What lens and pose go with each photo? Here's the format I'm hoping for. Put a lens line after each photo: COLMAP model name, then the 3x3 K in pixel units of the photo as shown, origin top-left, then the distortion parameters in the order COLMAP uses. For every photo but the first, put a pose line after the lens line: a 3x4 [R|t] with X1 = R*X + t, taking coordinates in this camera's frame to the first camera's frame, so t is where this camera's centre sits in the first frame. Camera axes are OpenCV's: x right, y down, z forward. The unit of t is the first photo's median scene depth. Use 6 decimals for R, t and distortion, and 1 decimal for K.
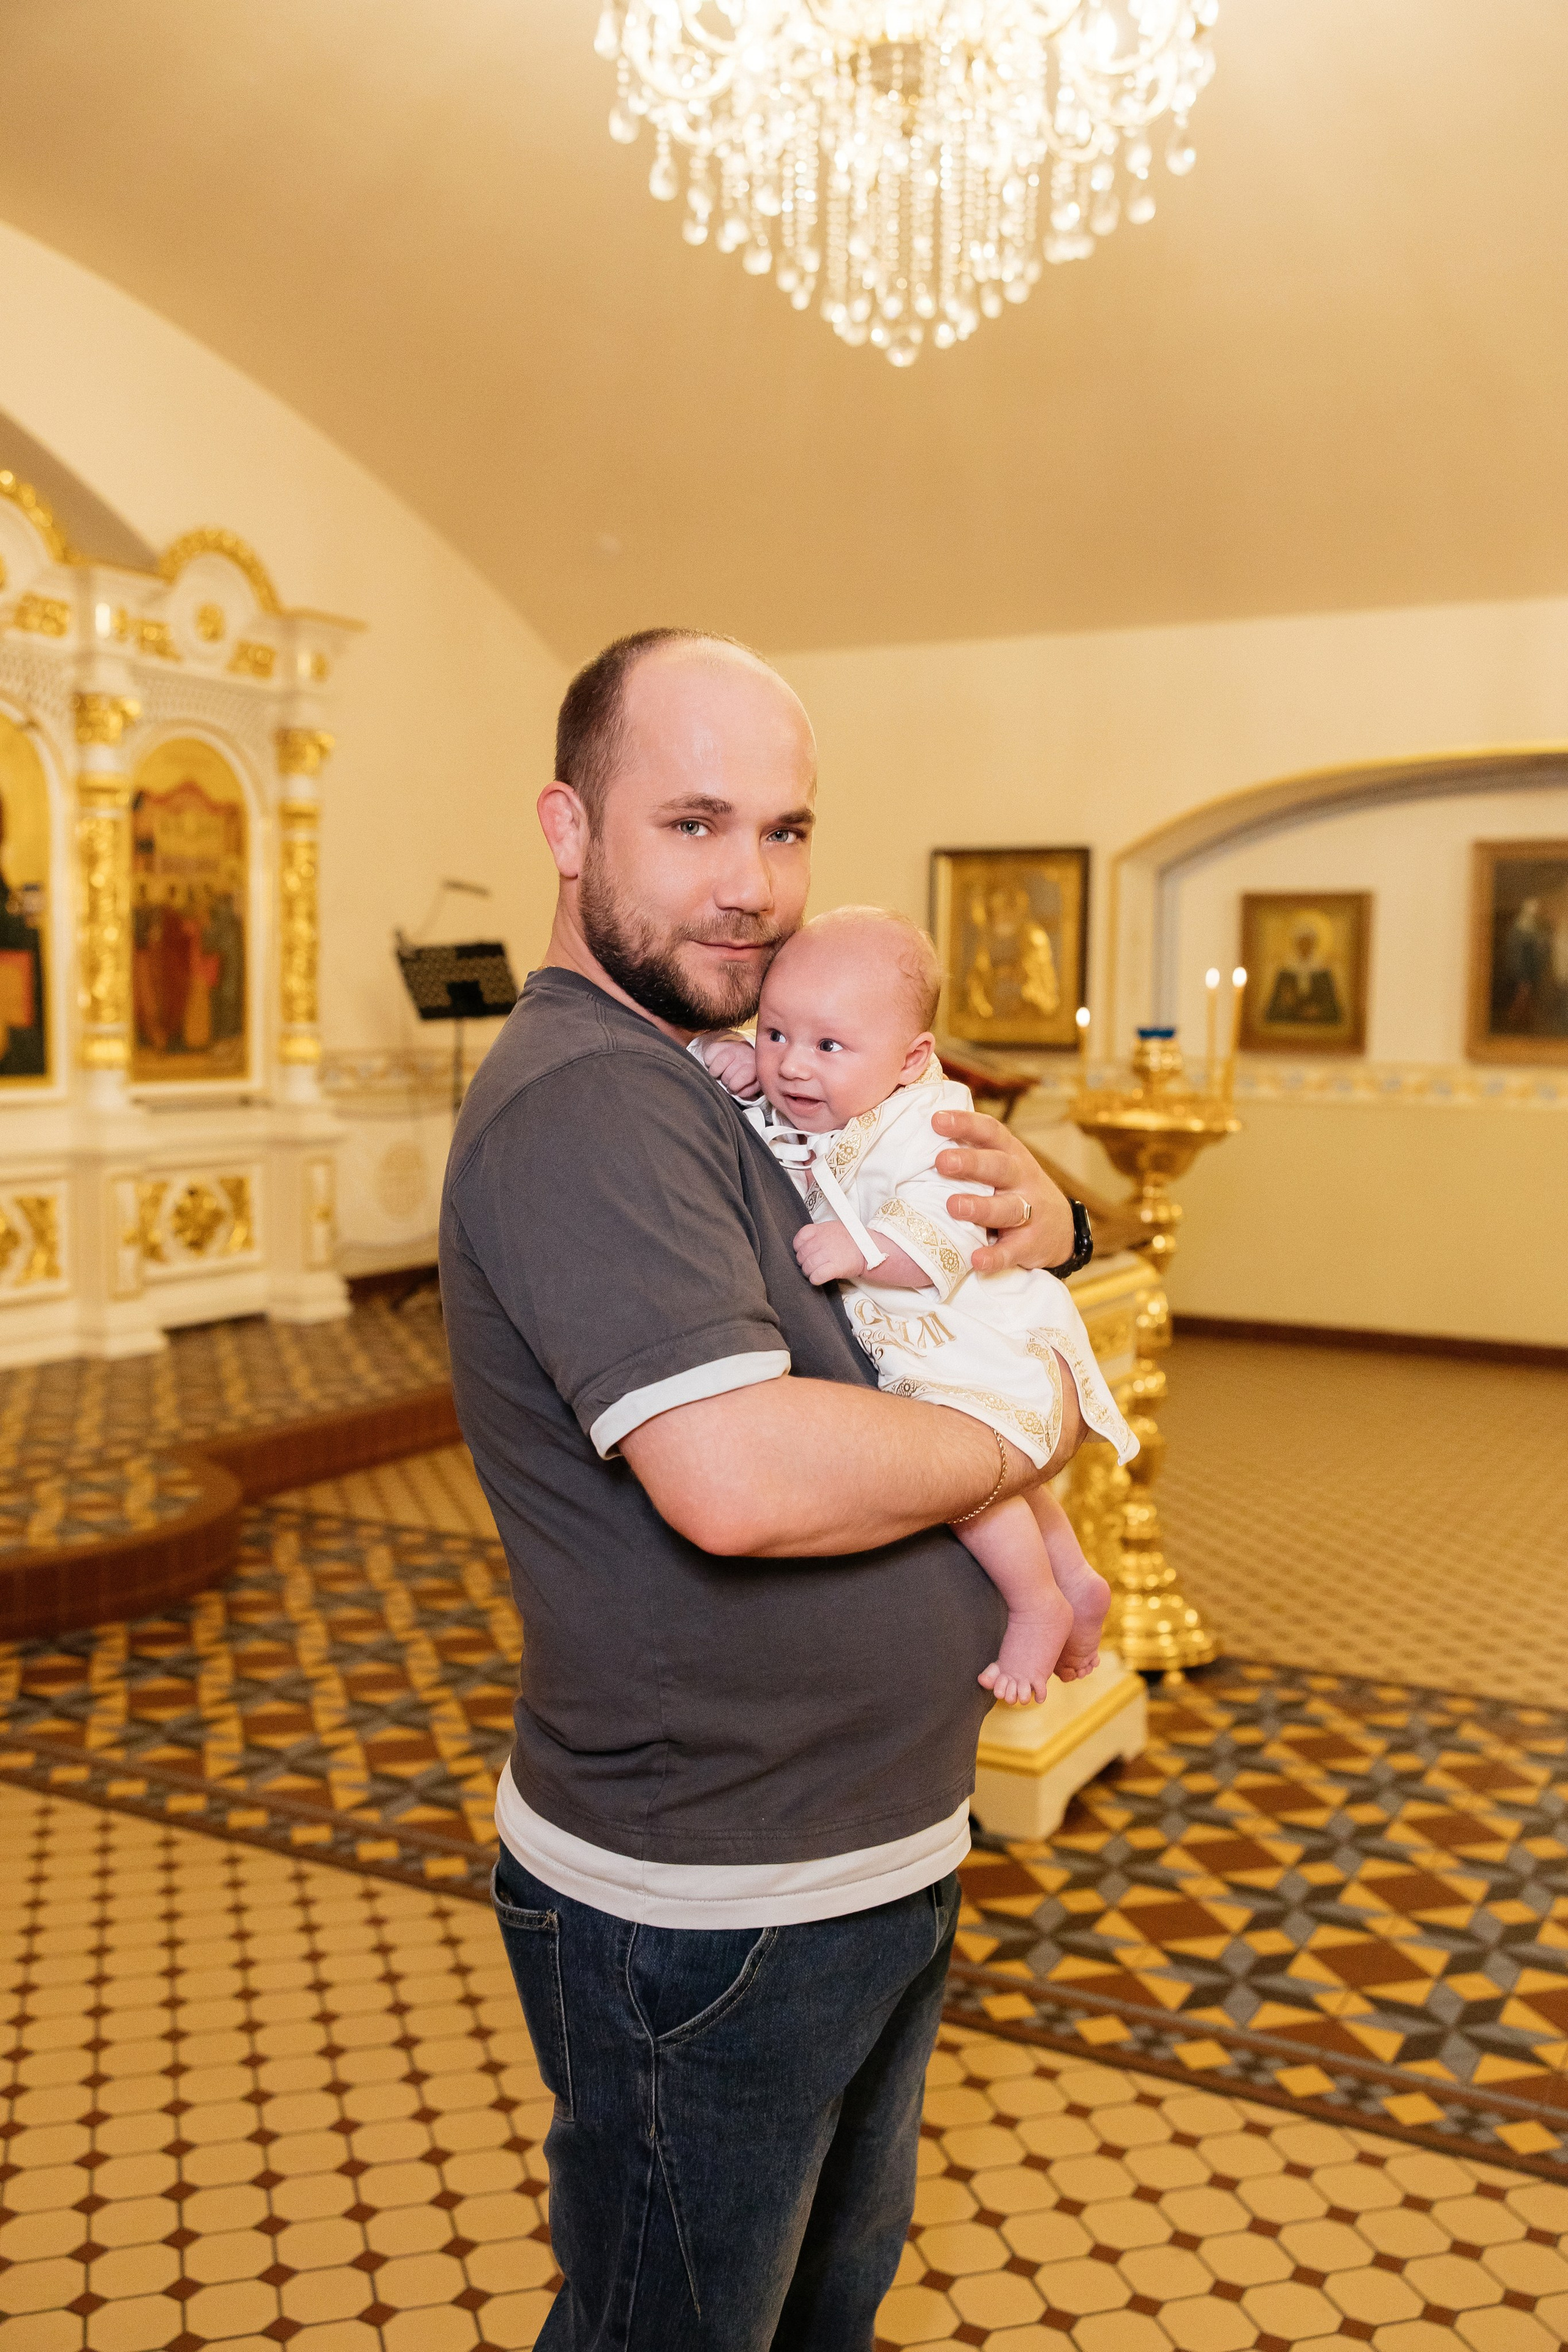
lens RADIAL K [[2203.6, 0, 788.1], [0, 2203.6, 1174.4], [0, 0, 1]] dist [0.052027, -0.001632]
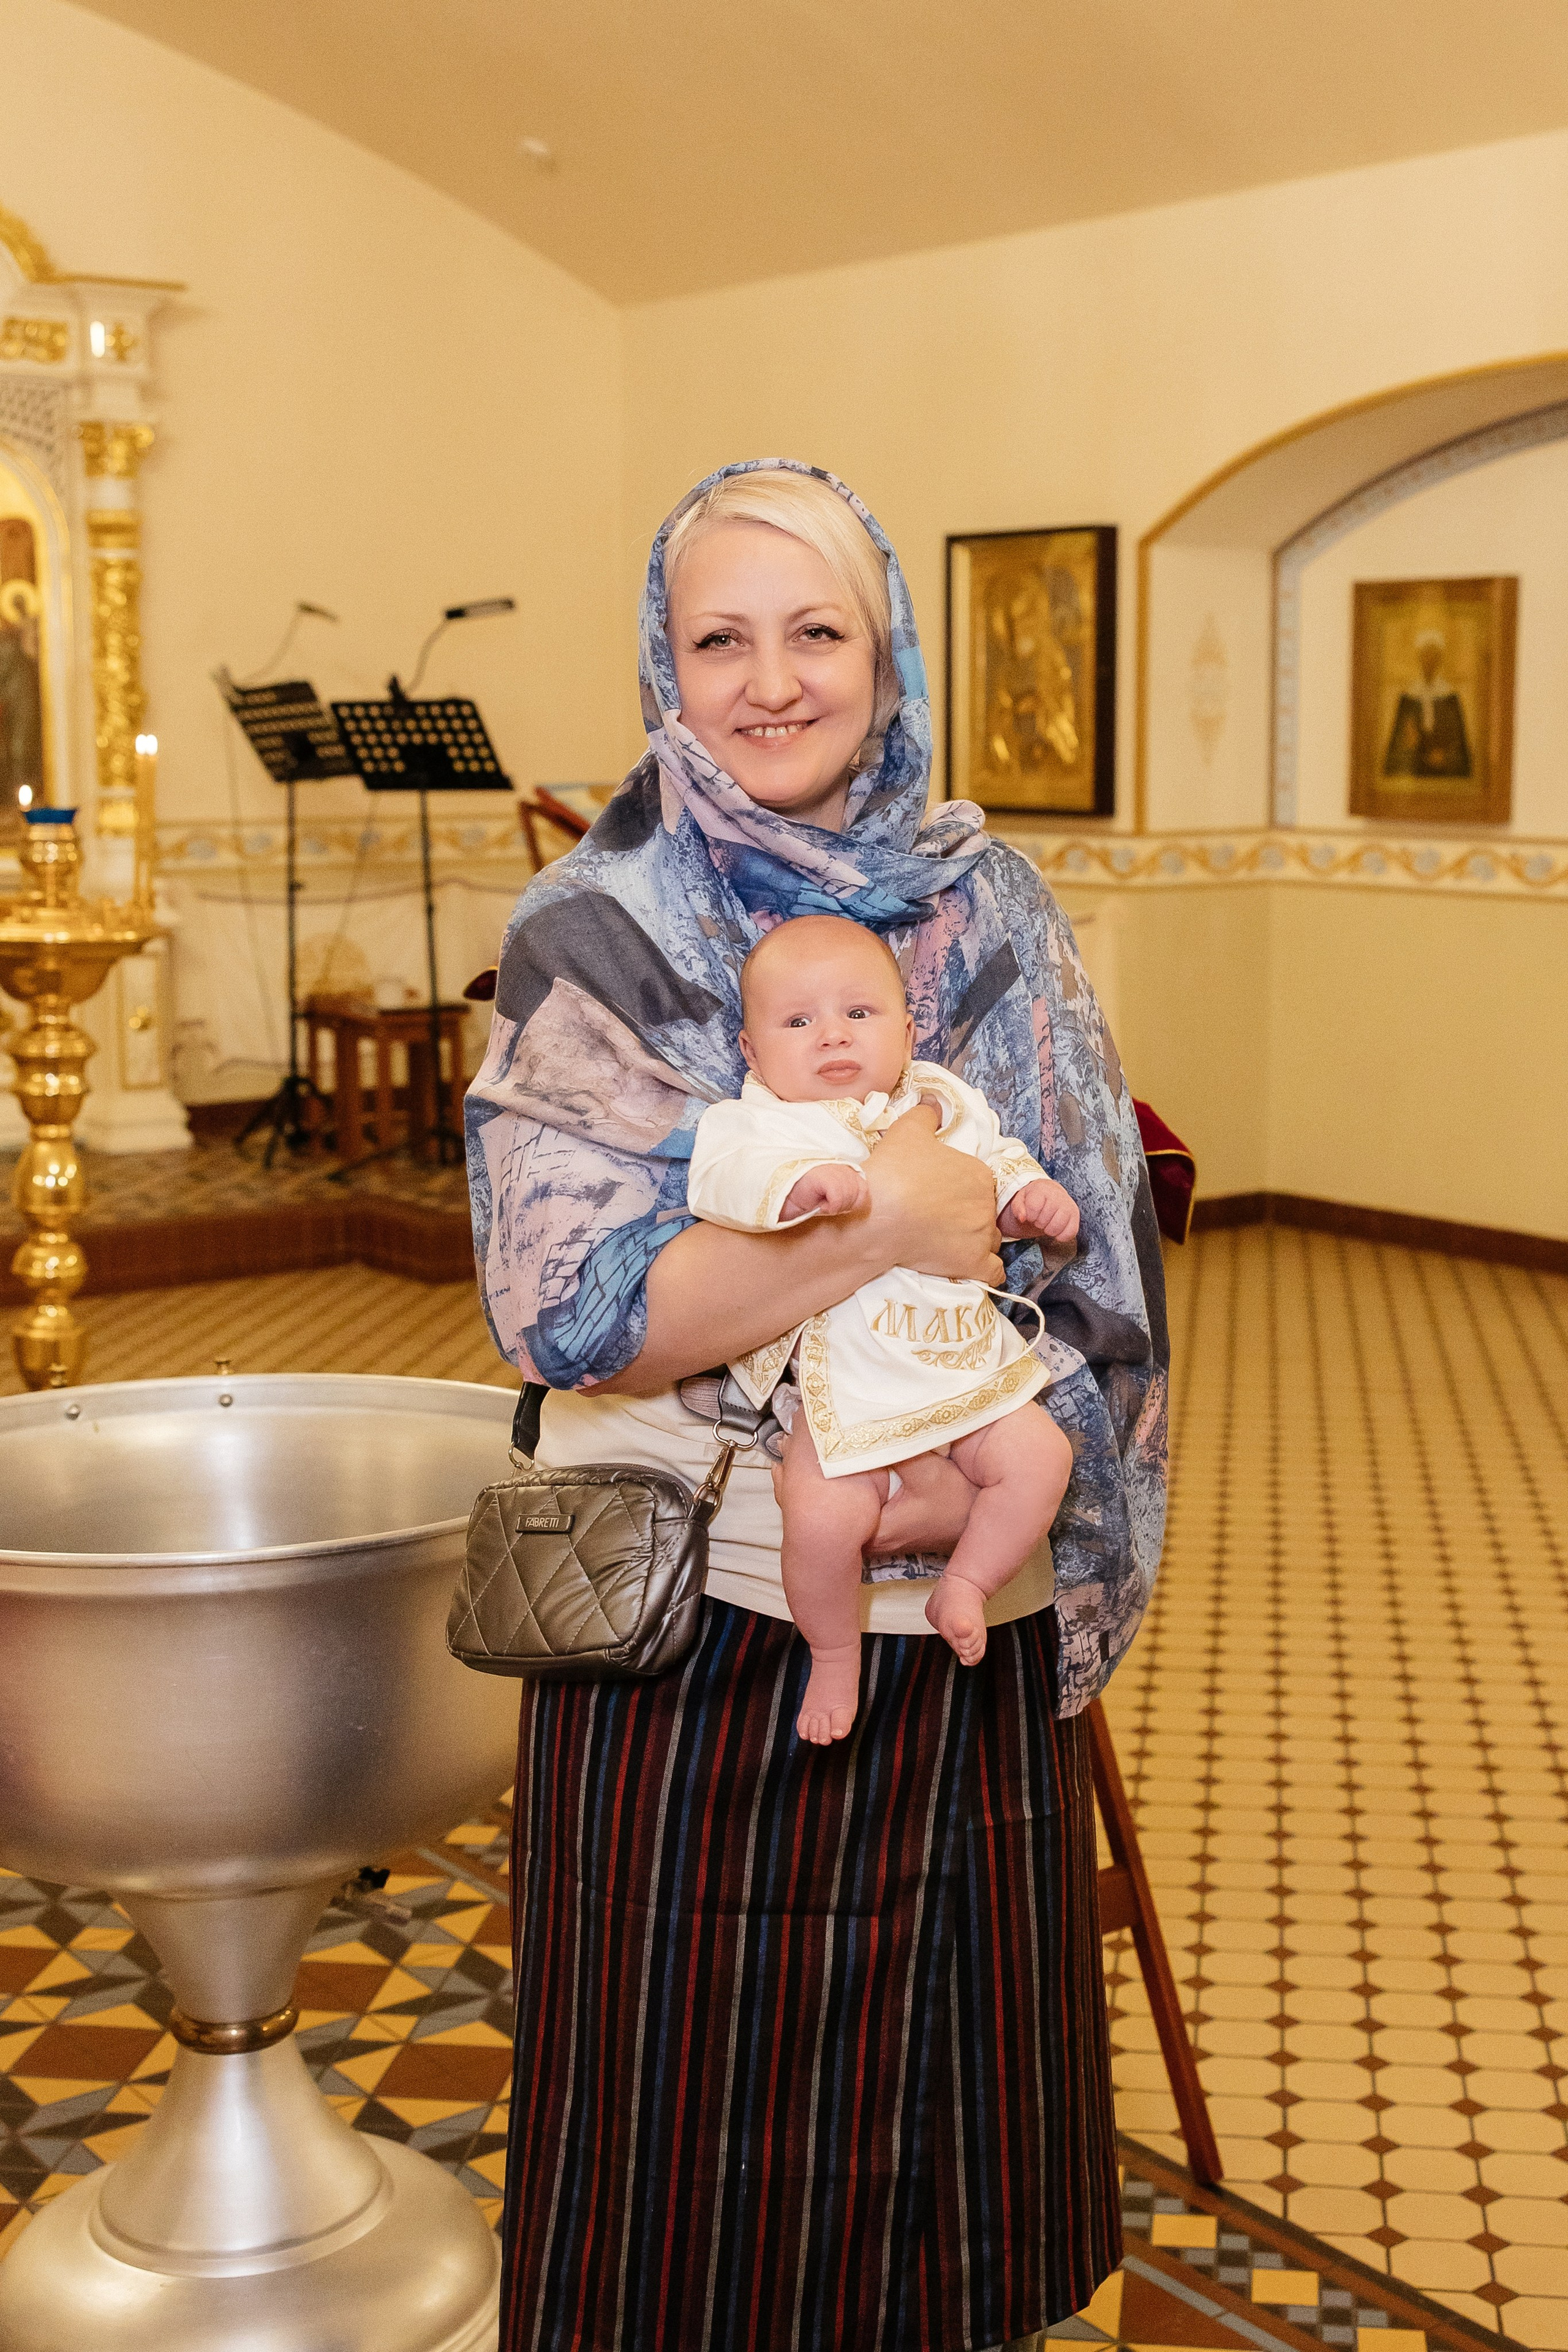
lens RADIAL K [[3016.3, 0, 912.0], [0, 3016.3, 1173.2], [0, 0, 1]] dist [-0.027867, 0.010776]
pose [[0.921278, 0.043863, -0.386423, 0.451664], [-0.017460, 0.997282, 0.071576, -0.010266], [0.388512, -0.059195, 0.919540, 0.083804]]
